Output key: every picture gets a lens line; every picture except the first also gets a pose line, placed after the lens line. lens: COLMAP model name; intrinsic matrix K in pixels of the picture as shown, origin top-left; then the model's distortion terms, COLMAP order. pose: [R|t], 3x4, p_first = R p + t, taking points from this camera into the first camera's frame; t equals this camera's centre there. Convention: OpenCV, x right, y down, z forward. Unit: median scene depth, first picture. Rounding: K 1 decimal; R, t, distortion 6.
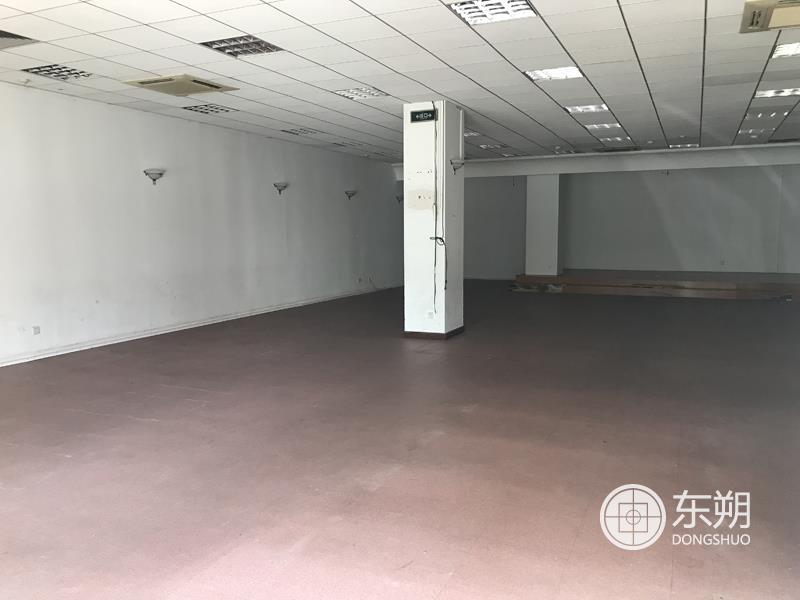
lens RADIAL K [[655.8, 0, 399.5], [0, 655.8, 307.1], [0, 0, 1]] dist [0.041673, -0.056032]
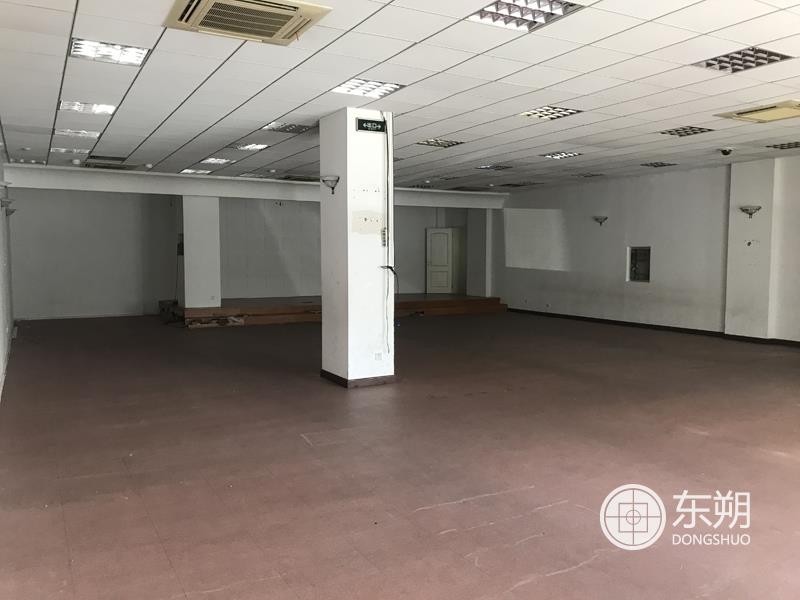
lens RADIAL K [[655.8, 0, 393.5], [0, 655.8, 300.7], [0, 0, 1]] dist [0.041673, -0.056032]
pose [[0.596208, -0.048117, 0.801386, -0.466478], [0.088312, 0.996075, -0.005895, -0.040052], [-0.797958, 0.074287, 0.598118, 0.347550]]
